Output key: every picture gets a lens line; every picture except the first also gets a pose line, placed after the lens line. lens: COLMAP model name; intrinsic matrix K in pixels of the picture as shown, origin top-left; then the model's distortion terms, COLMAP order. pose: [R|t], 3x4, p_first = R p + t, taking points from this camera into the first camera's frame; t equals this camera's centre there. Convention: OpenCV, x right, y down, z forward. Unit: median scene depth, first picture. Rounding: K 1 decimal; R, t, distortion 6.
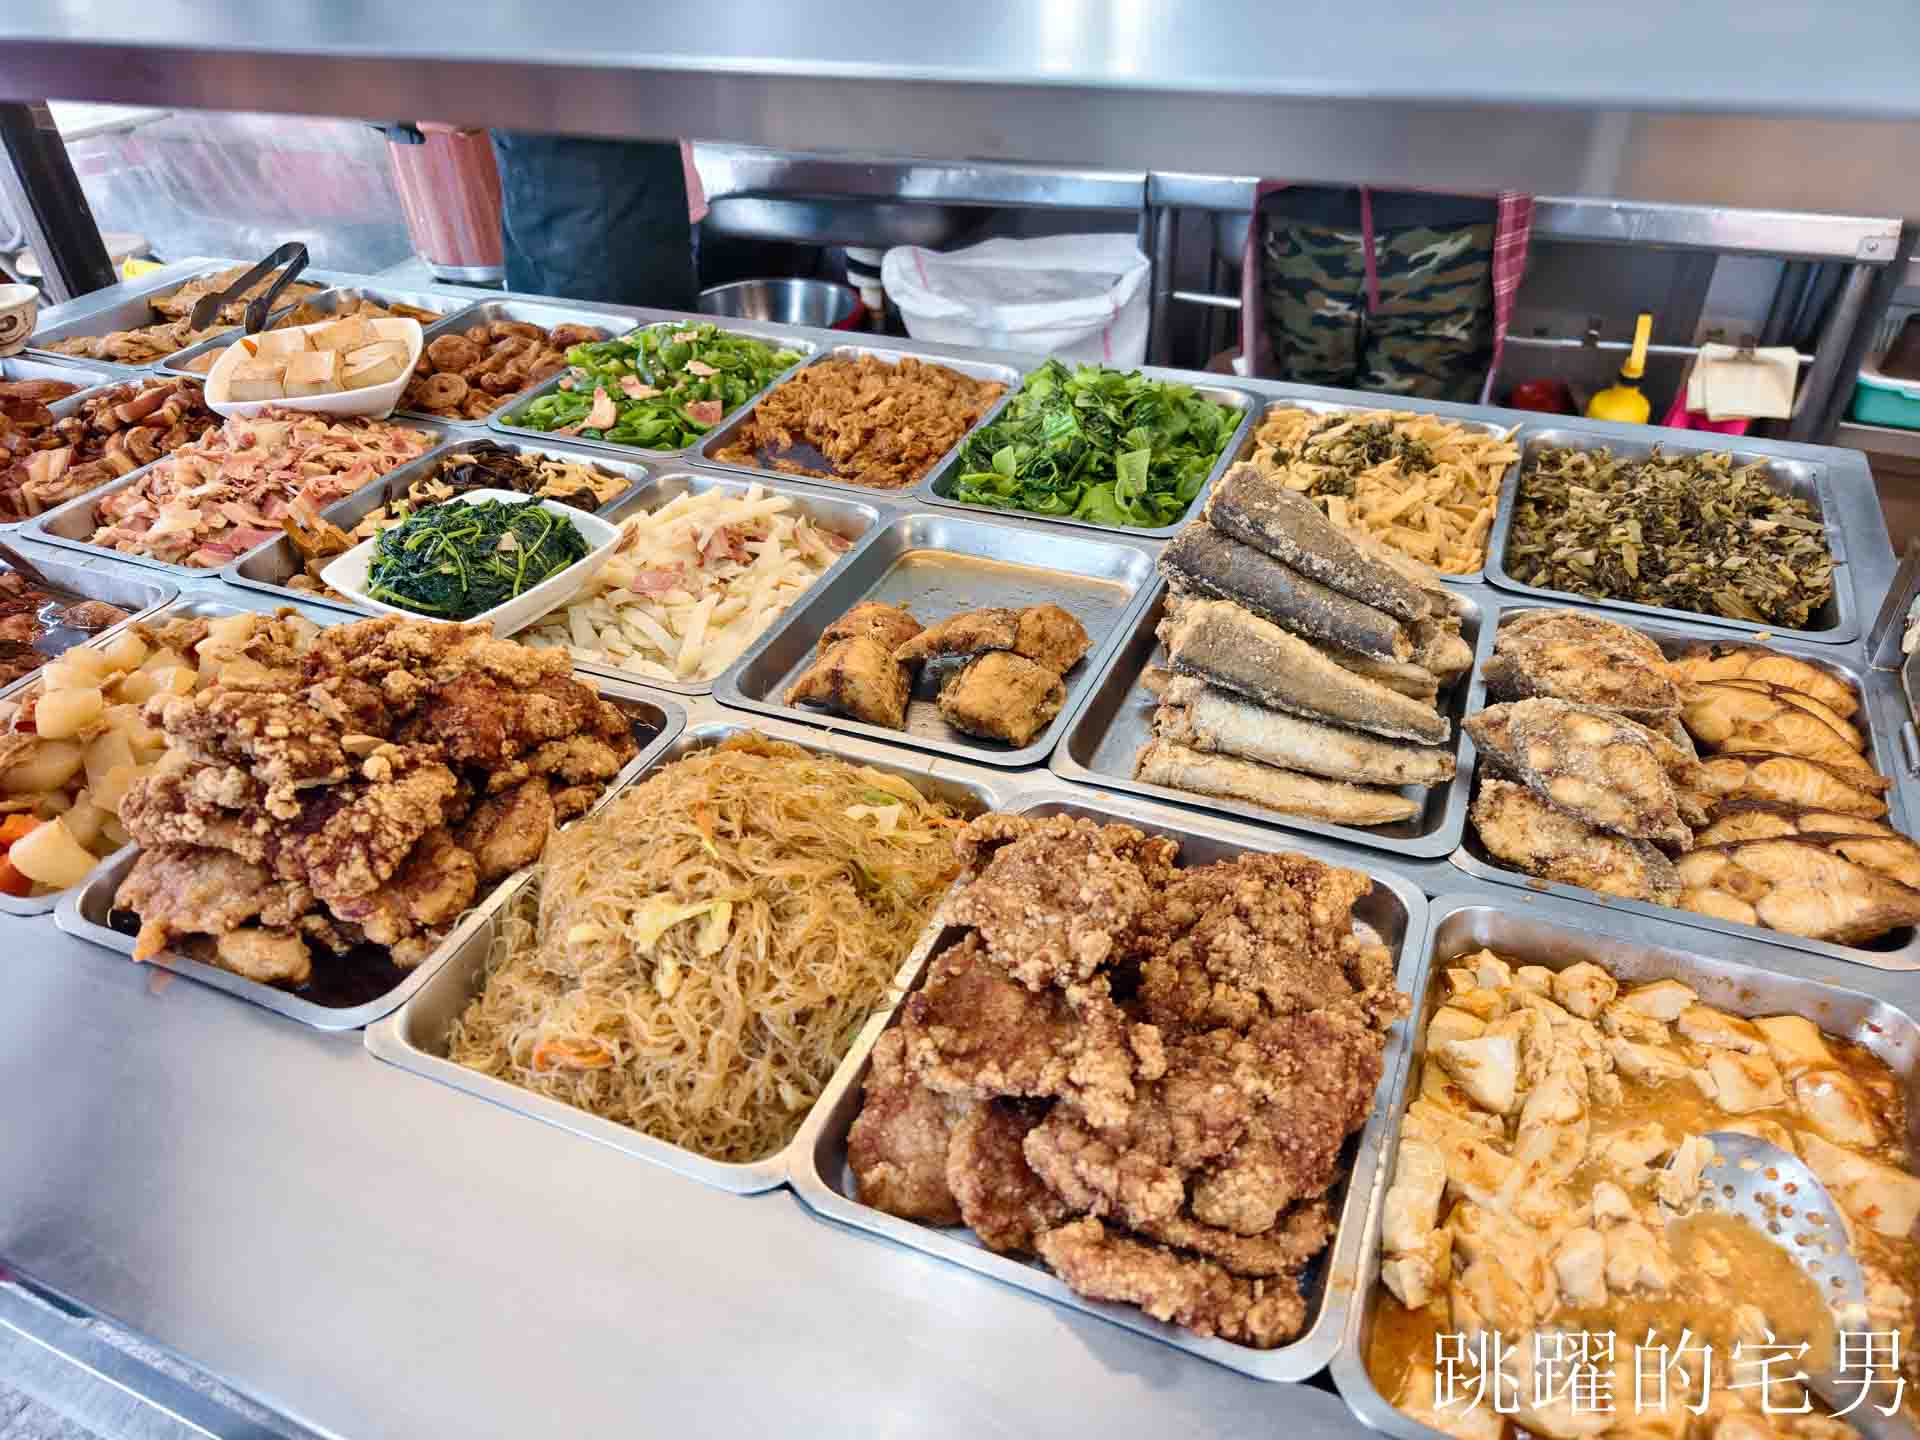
lens RADIAL K [[1281.9, 0, 982.6], [0, 1281.9, 757.8], [0, 0, 1]] dist [-0.001171, 0.000208]
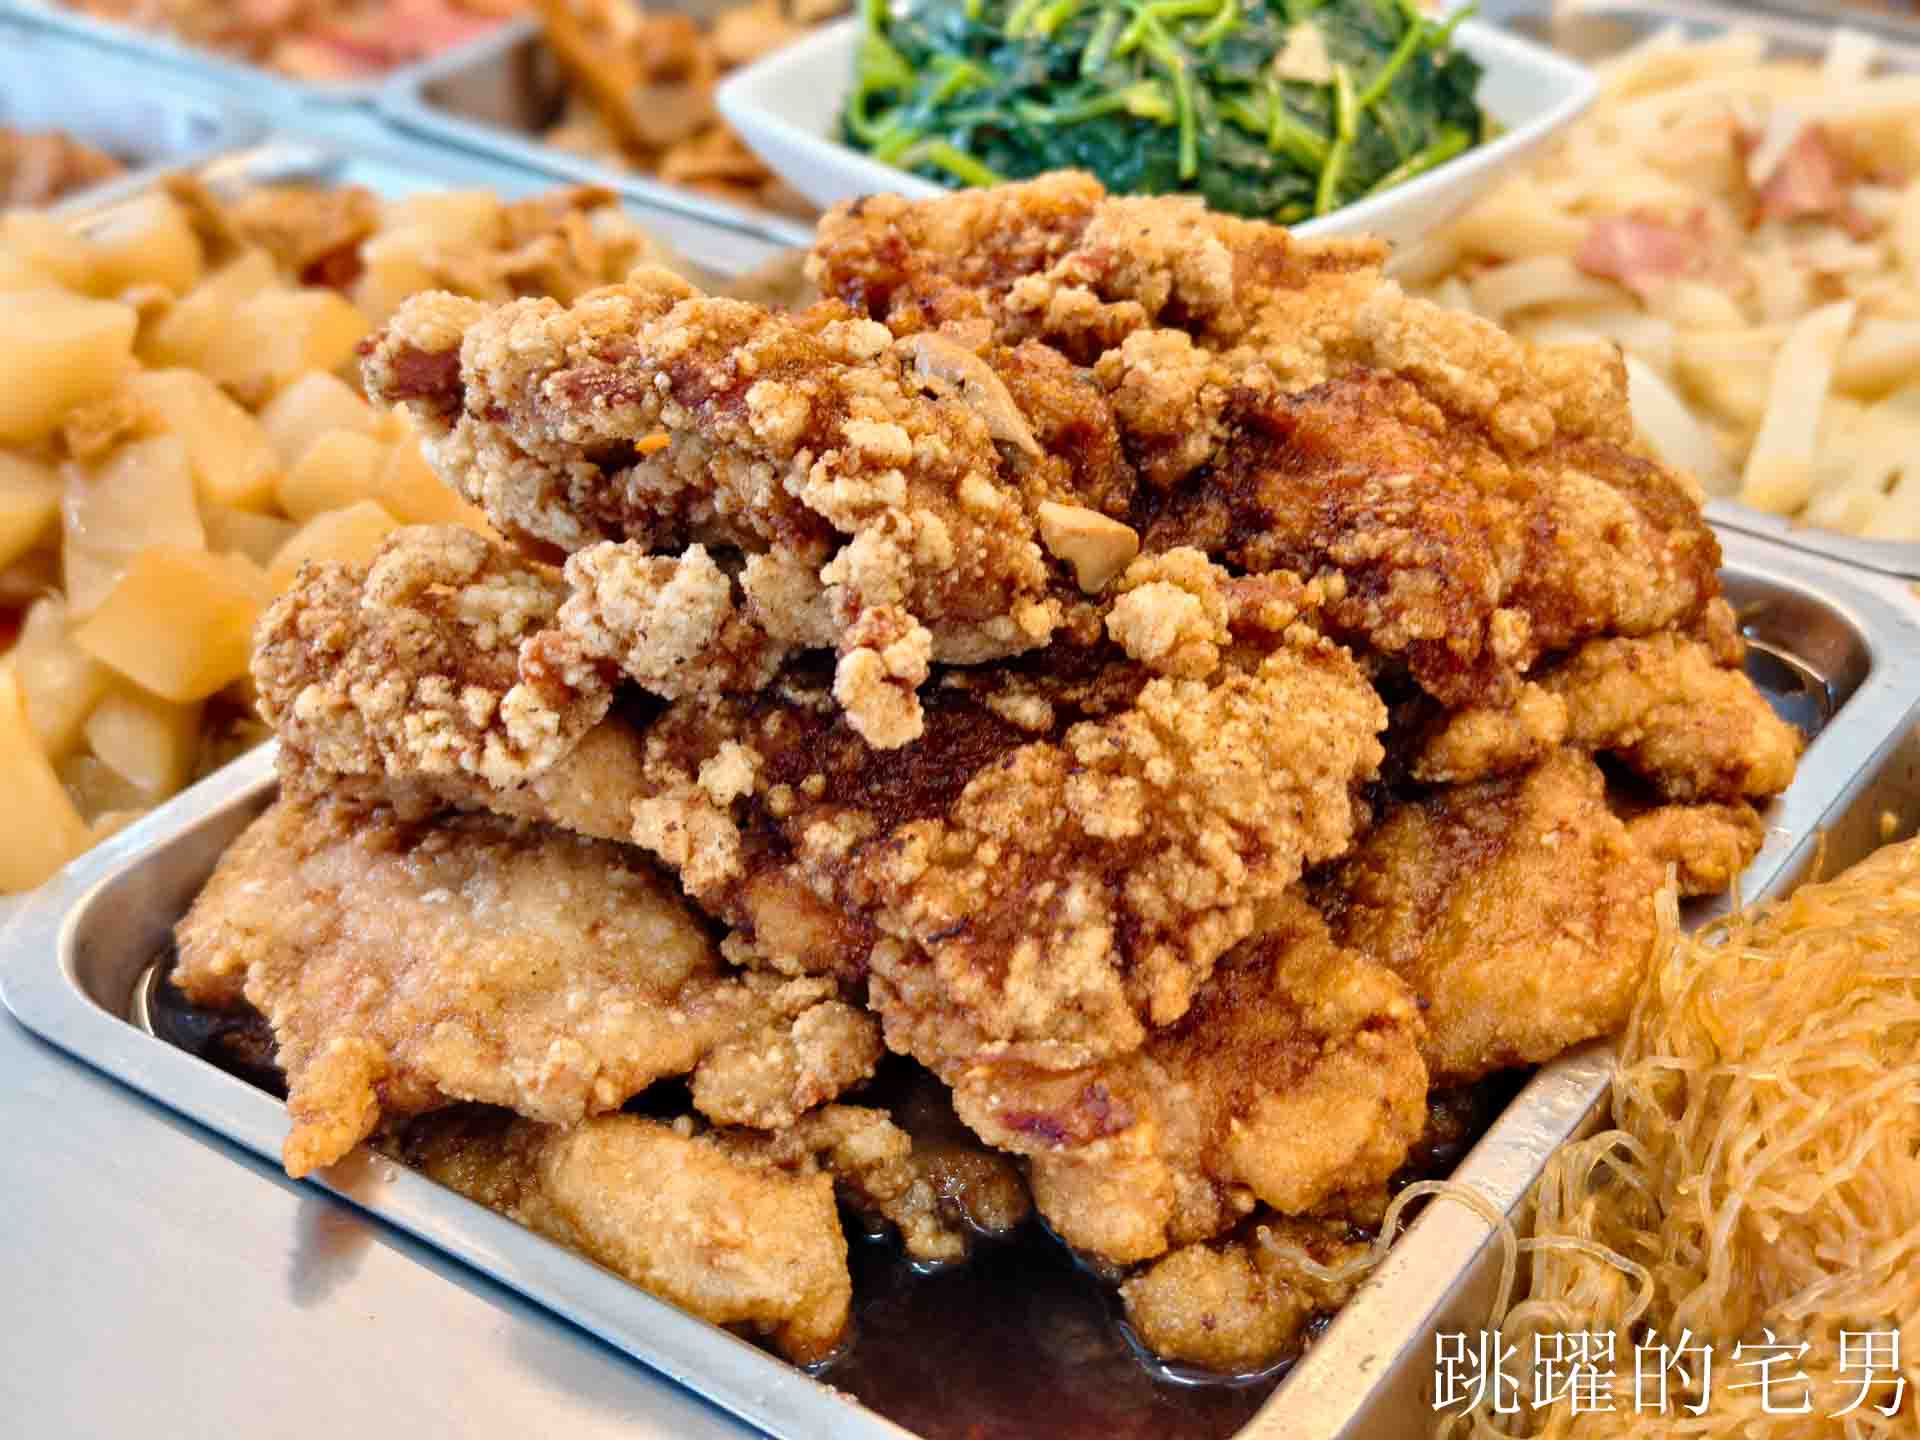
lens RADIAL K [[2816.3, 0, 959.1], [0, 2816.3, 717.2], [0, 0, 1]] dist [0.144682, 0.000000]
pose [[0.976566, 0.138460, -0.164763, -0.412748], [-0.151103, 0.986259, -0.066789, 0.076566], [0.153252, 0.090120, 0.984069, 0.387287]]
